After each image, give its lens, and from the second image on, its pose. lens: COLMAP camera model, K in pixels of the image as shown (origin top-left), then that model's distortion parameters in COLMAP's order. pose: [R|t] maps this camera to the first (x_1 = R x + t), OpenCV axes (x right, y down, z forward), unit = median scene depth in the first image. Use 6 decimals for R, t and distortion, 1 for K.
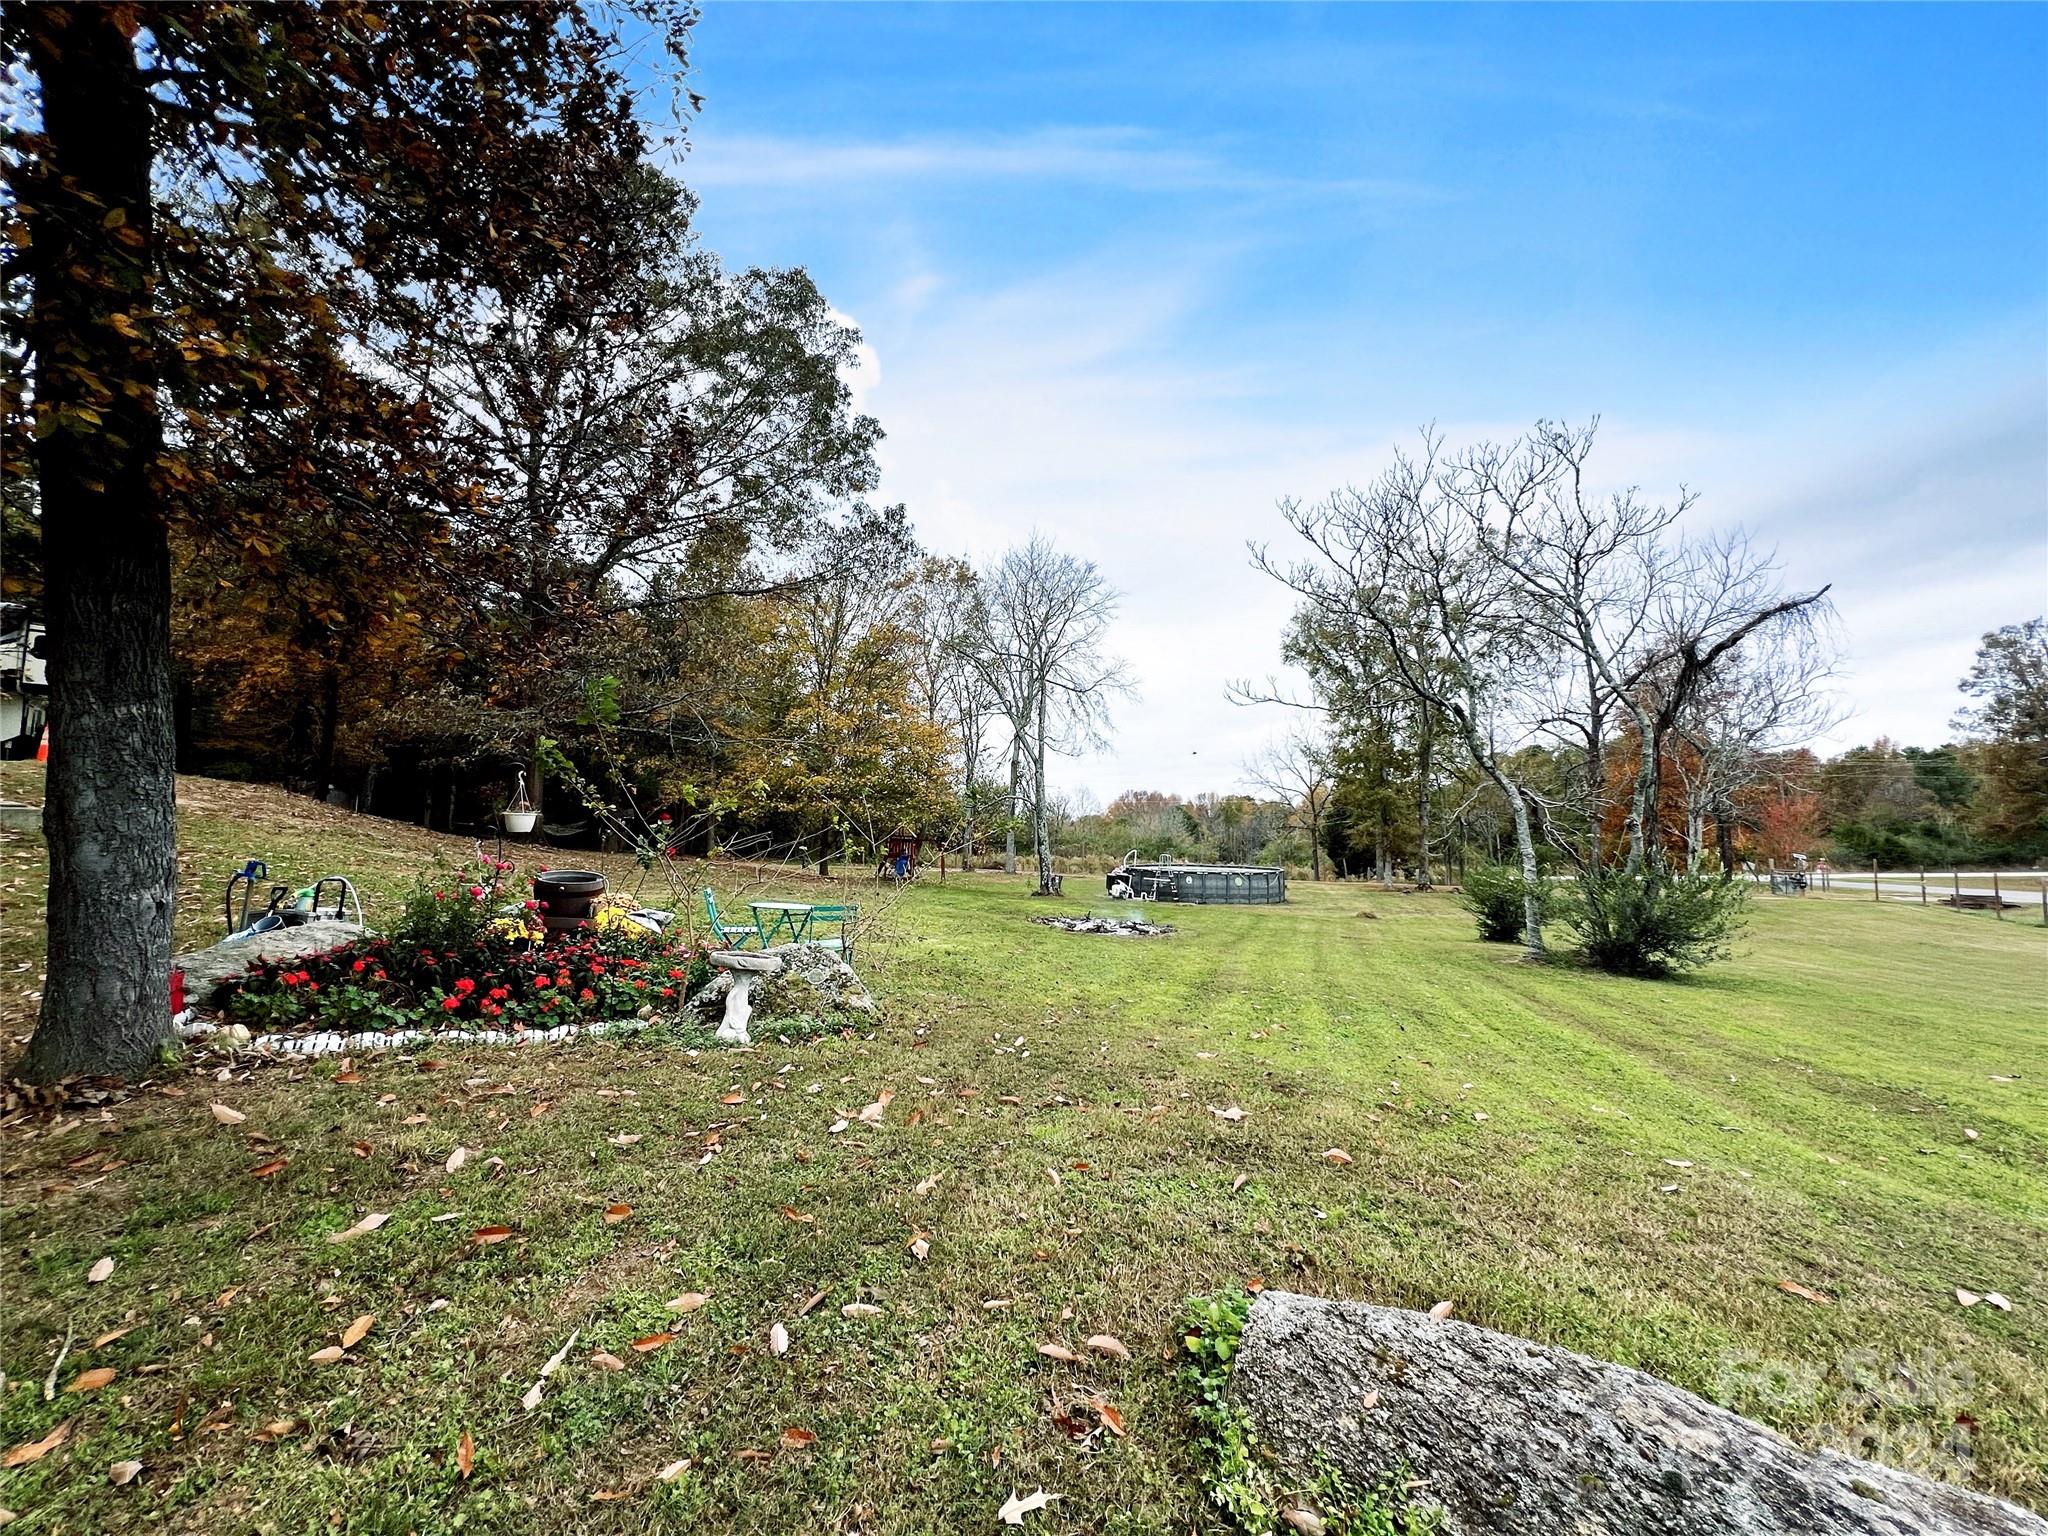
lens RADIAL K [[808.7, 0, 1024.0], [0, 808.7, 768.0], [0, 0, 1]] dist [0.001518, -0.000252]
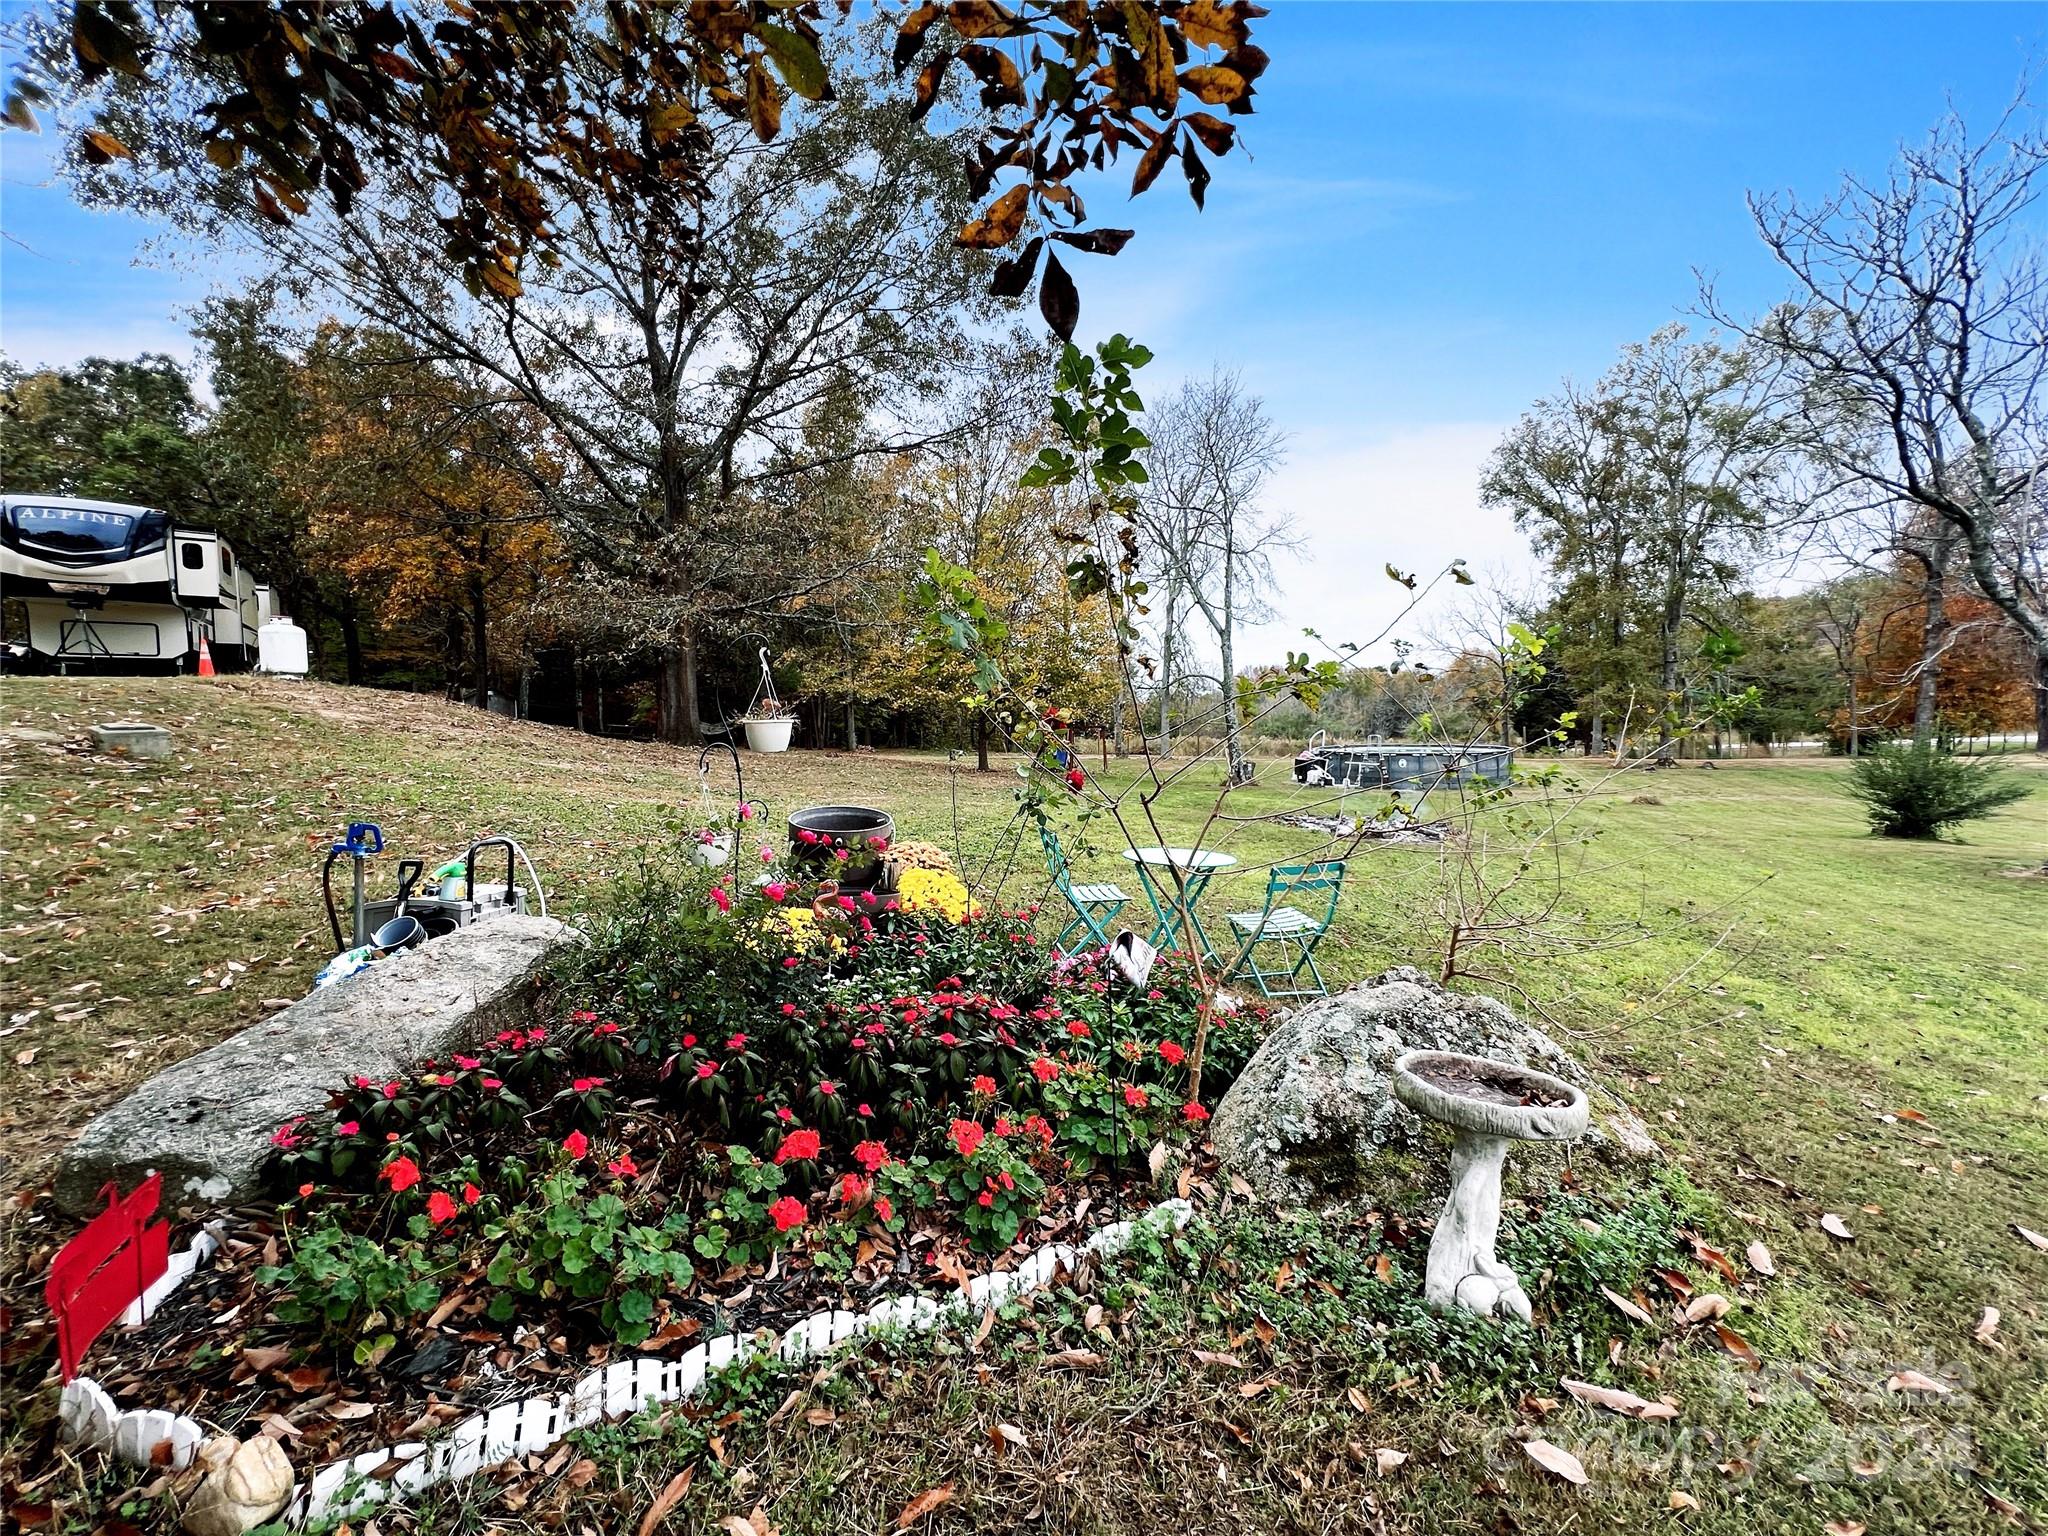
lens RADIAL K [[799.3, 0, 1024.0], [0, 799.3, 768.0], [0, 0, 1]] dist [-0.002910, -0.000133]
pose [[0.991636, -0.026403, -0.126335, -0.092221], [0.044486, 0.988789, 0.142536, 0.004053], [0.121155, -0.146964, 0.981694, 0.113404]]
